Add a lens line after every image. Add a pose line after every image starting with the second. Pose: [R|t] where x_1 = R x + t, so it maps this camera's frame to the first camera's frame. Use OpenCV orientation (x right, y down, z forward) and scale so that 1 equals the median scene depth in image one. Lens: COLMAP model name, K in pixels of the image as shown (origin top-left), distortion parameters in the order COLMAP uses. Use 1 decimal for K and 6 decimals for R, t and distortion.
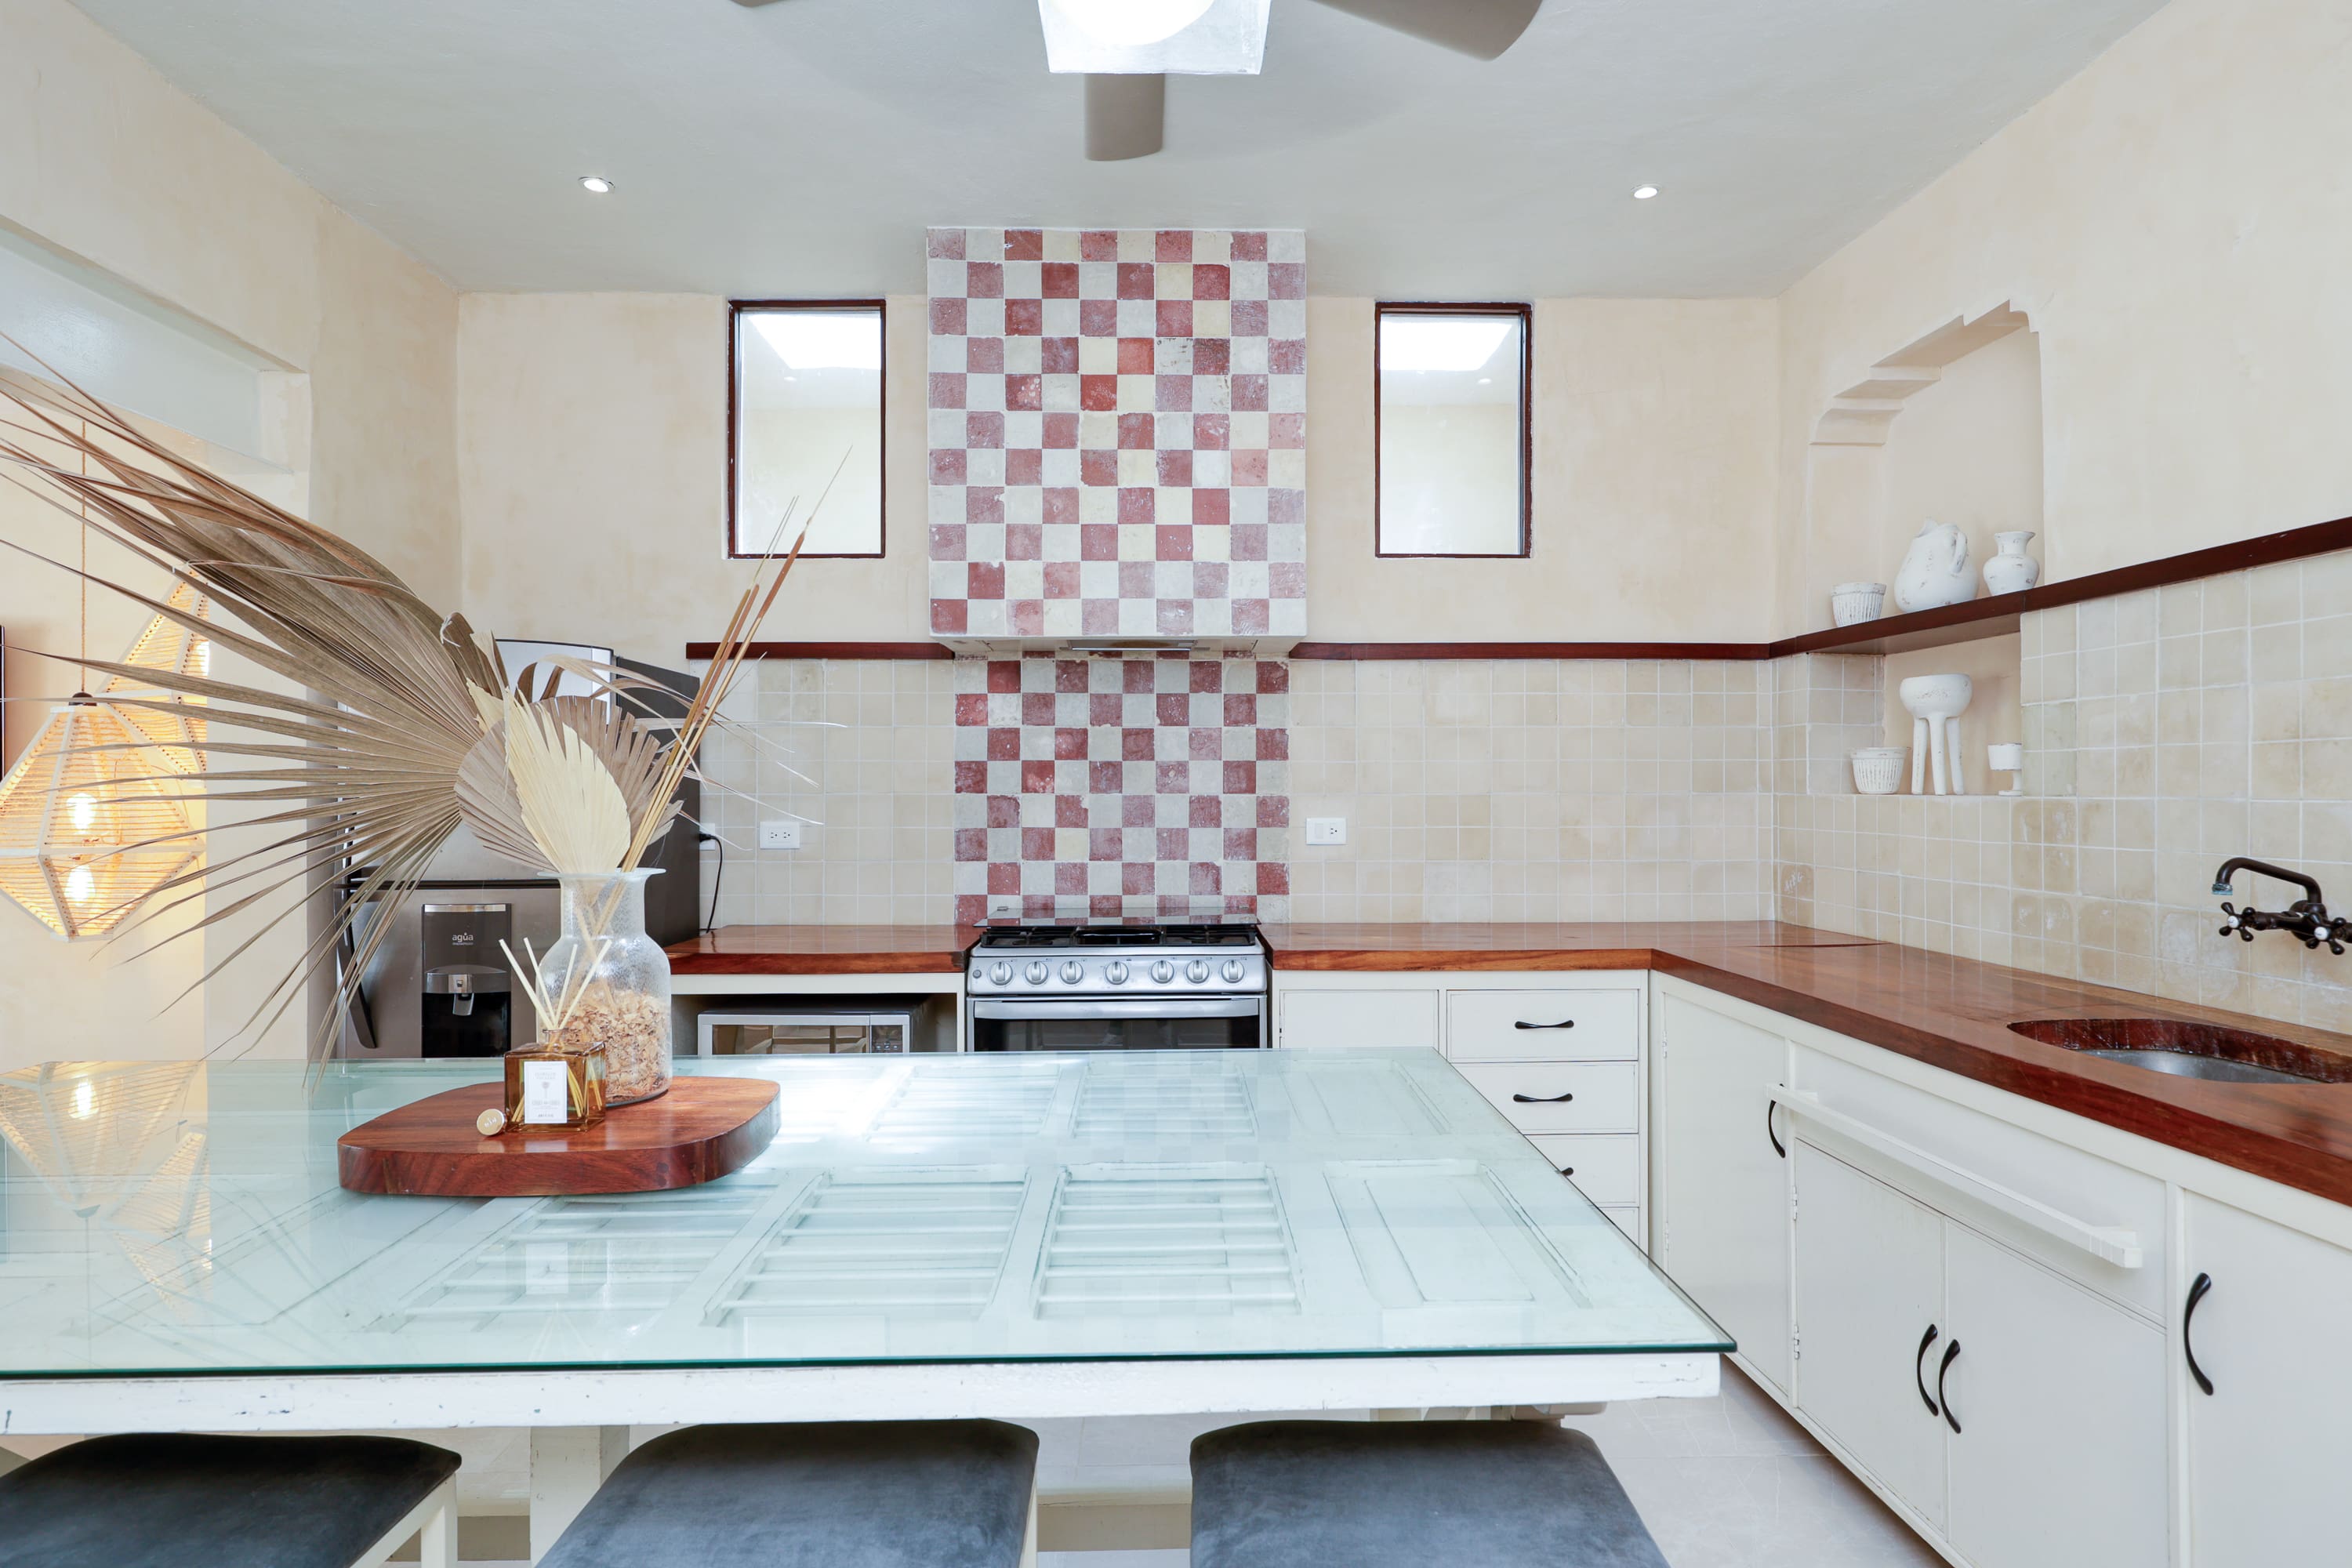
lens RADIAL K [[1243.0, 0, 1176.0], [0, 1243.0, 784.0], [0, 0, 1]] dist [-0.001130, -0.000453]
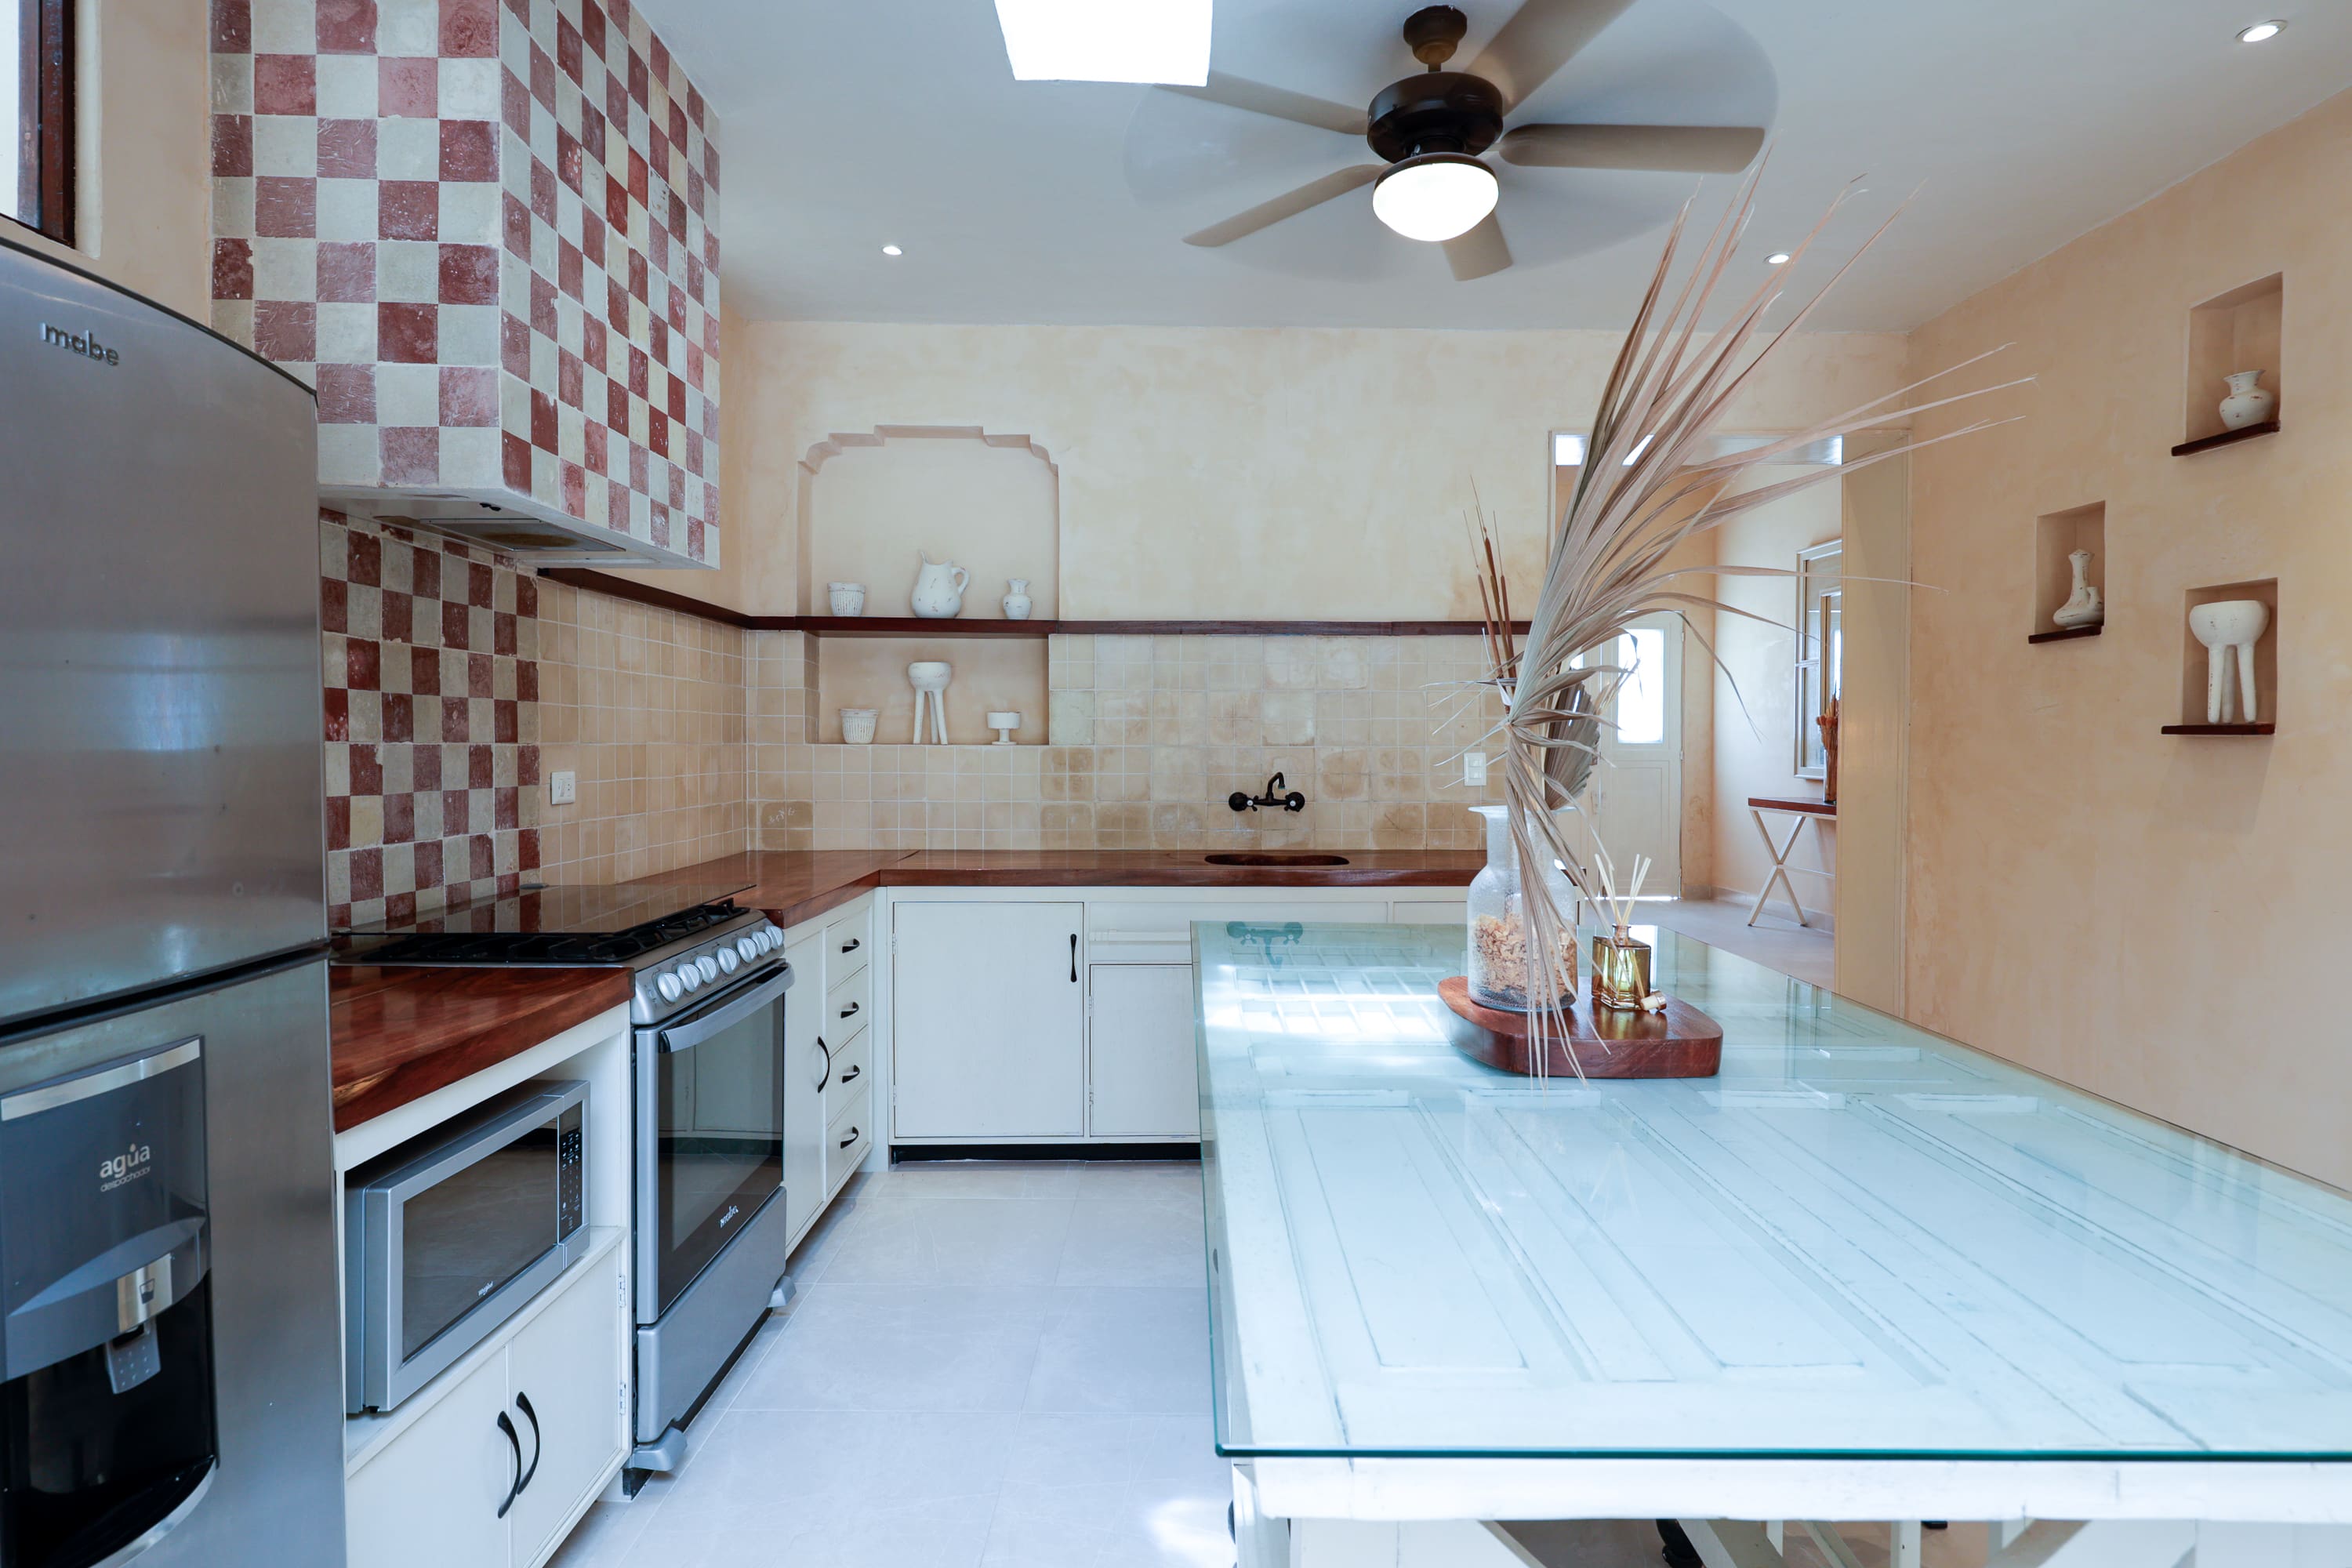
lens RADIAL K [[1260.8, 0, 1174.7], [0, 1260.8, 774.8], [0, 0, 1]] dist [0.002258, 0.000326]
pose [[0.044245, -0.023221, 0.998751, -0.715507], [-0.006562, 0.999702, 0.023534, 0.006509], [-0.998999, -0.007595, 0.044079, 0.553436]]
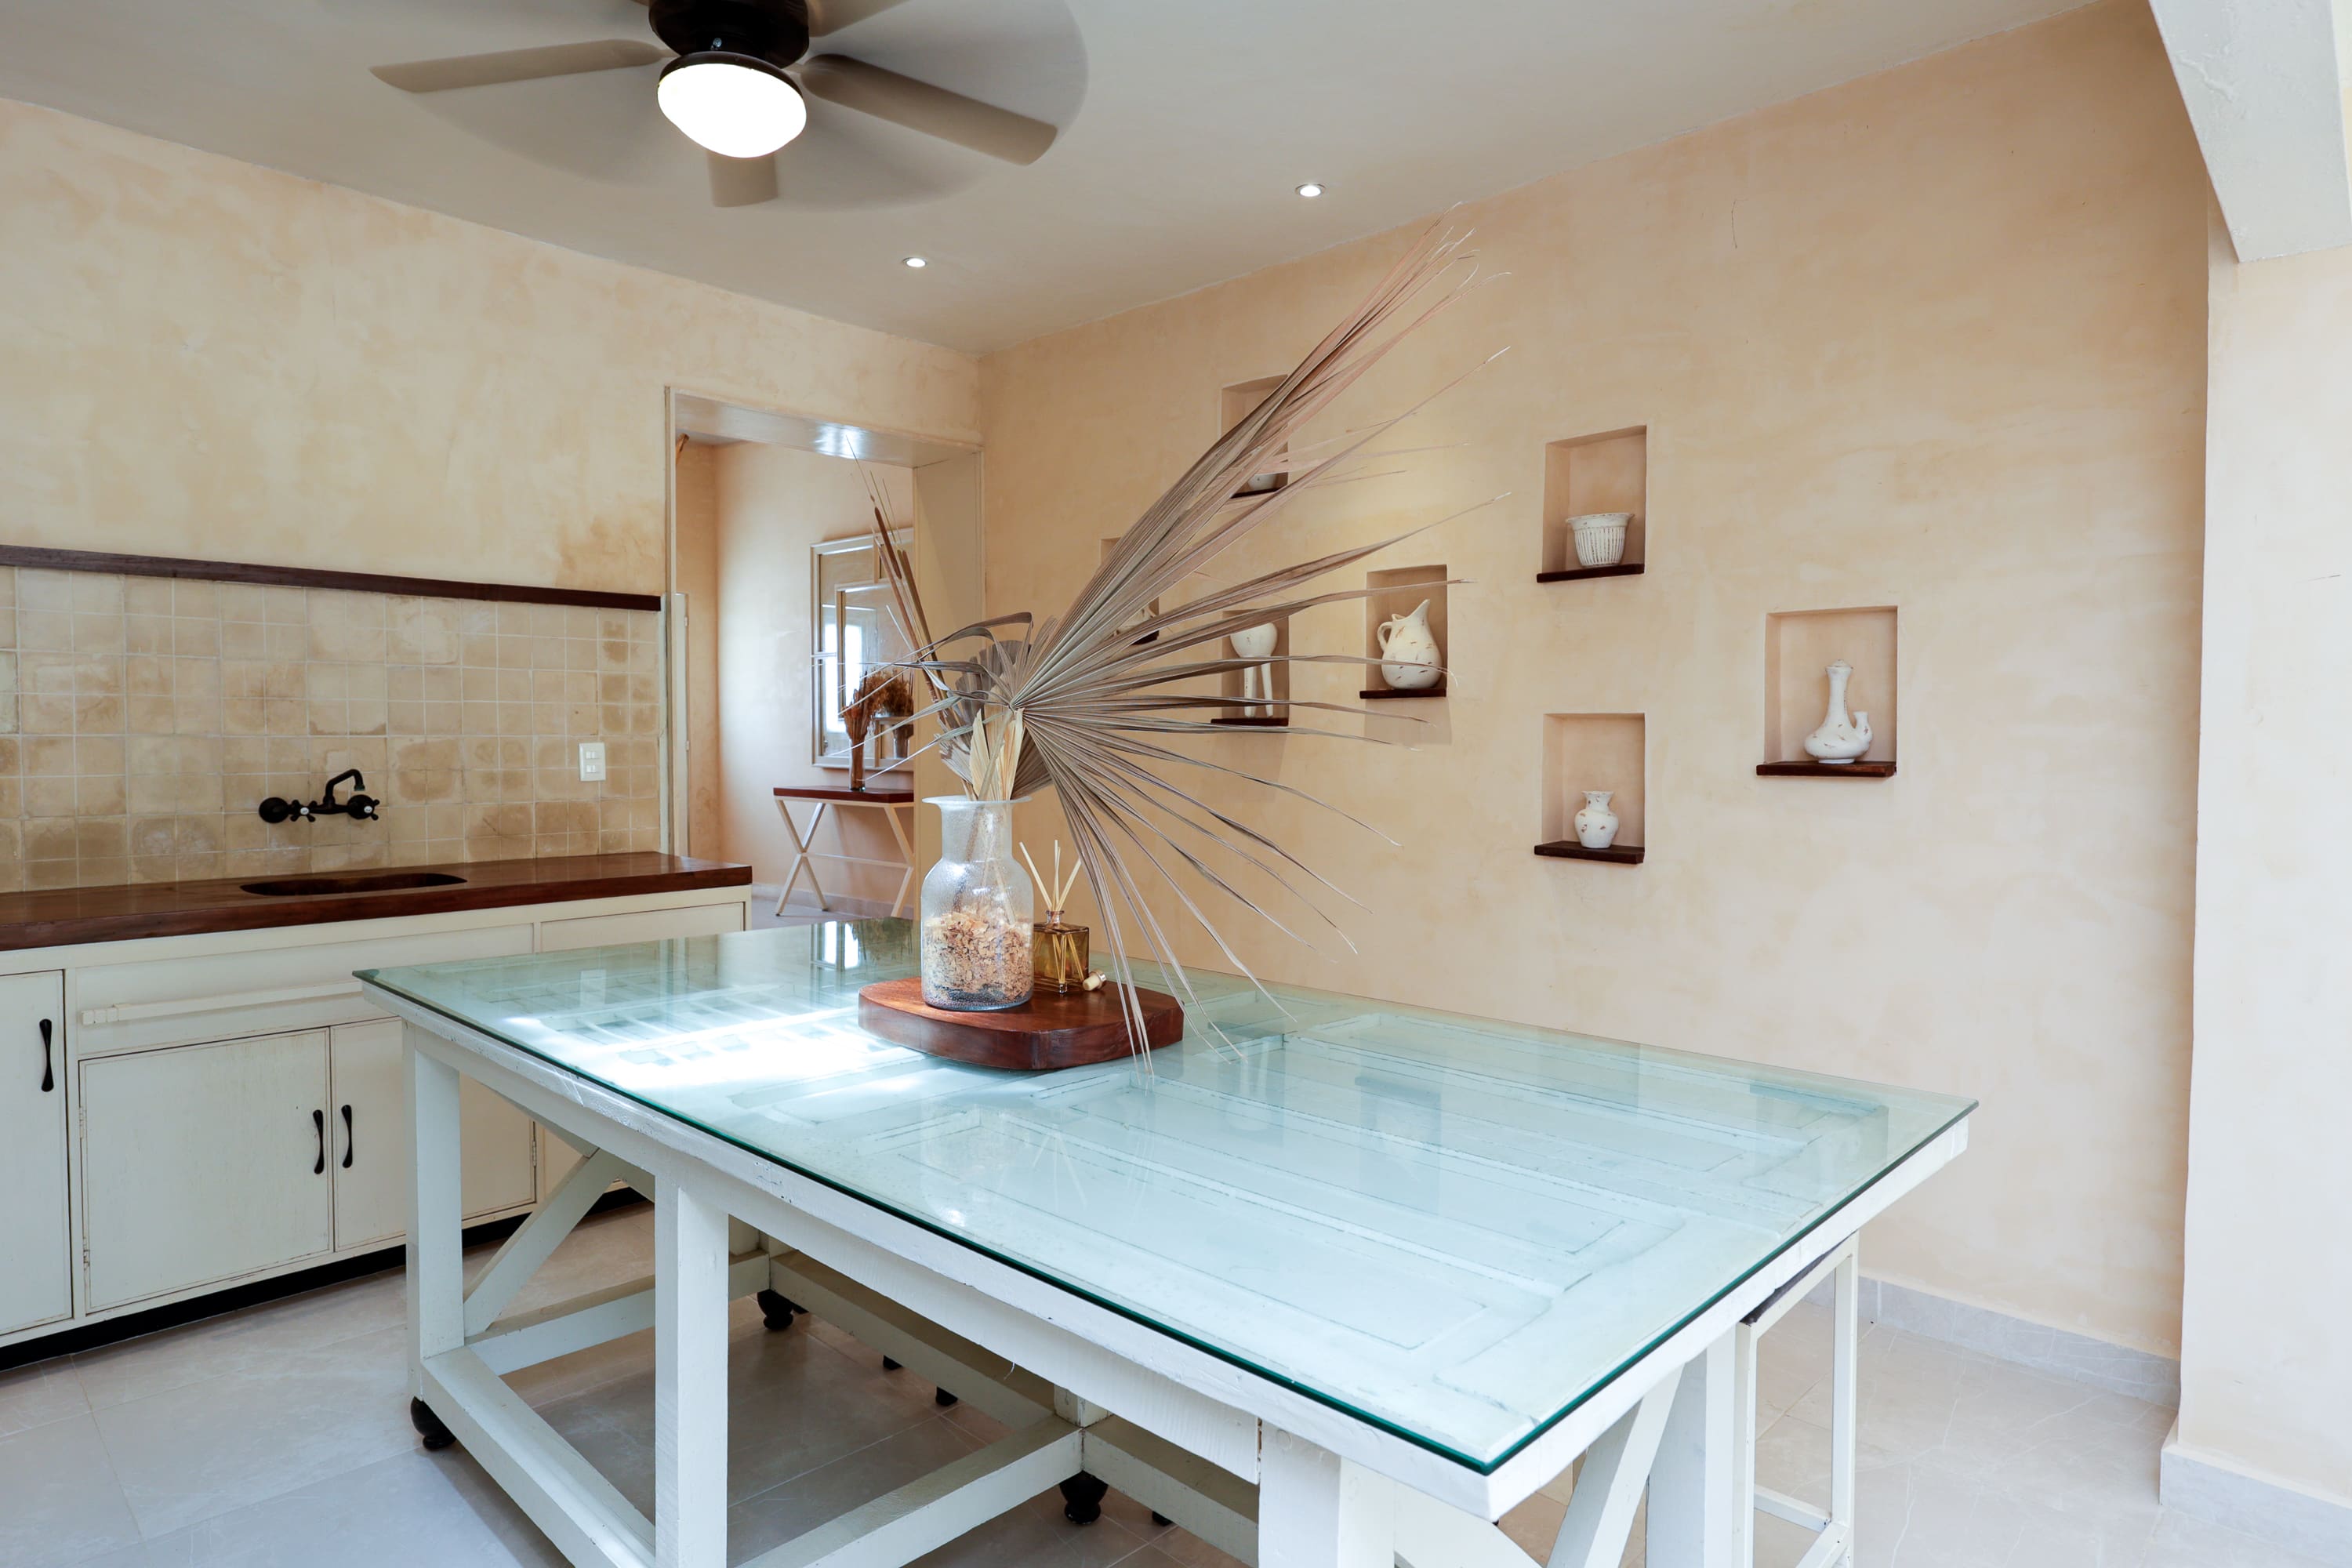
lens RADIAL K [[1323.7, 0, 1176.0], [0, 1323.7, 784.0], [0, 0, 1]] dist [-0.002276, 0.000350]
pose [[-0.684221, -0.026120, 0.728807, -0.627281], [-0.004213, 0.999483, 0.031867, 0.009163], [-0.729262, 0.018734, -0.683978, 0.723071]]
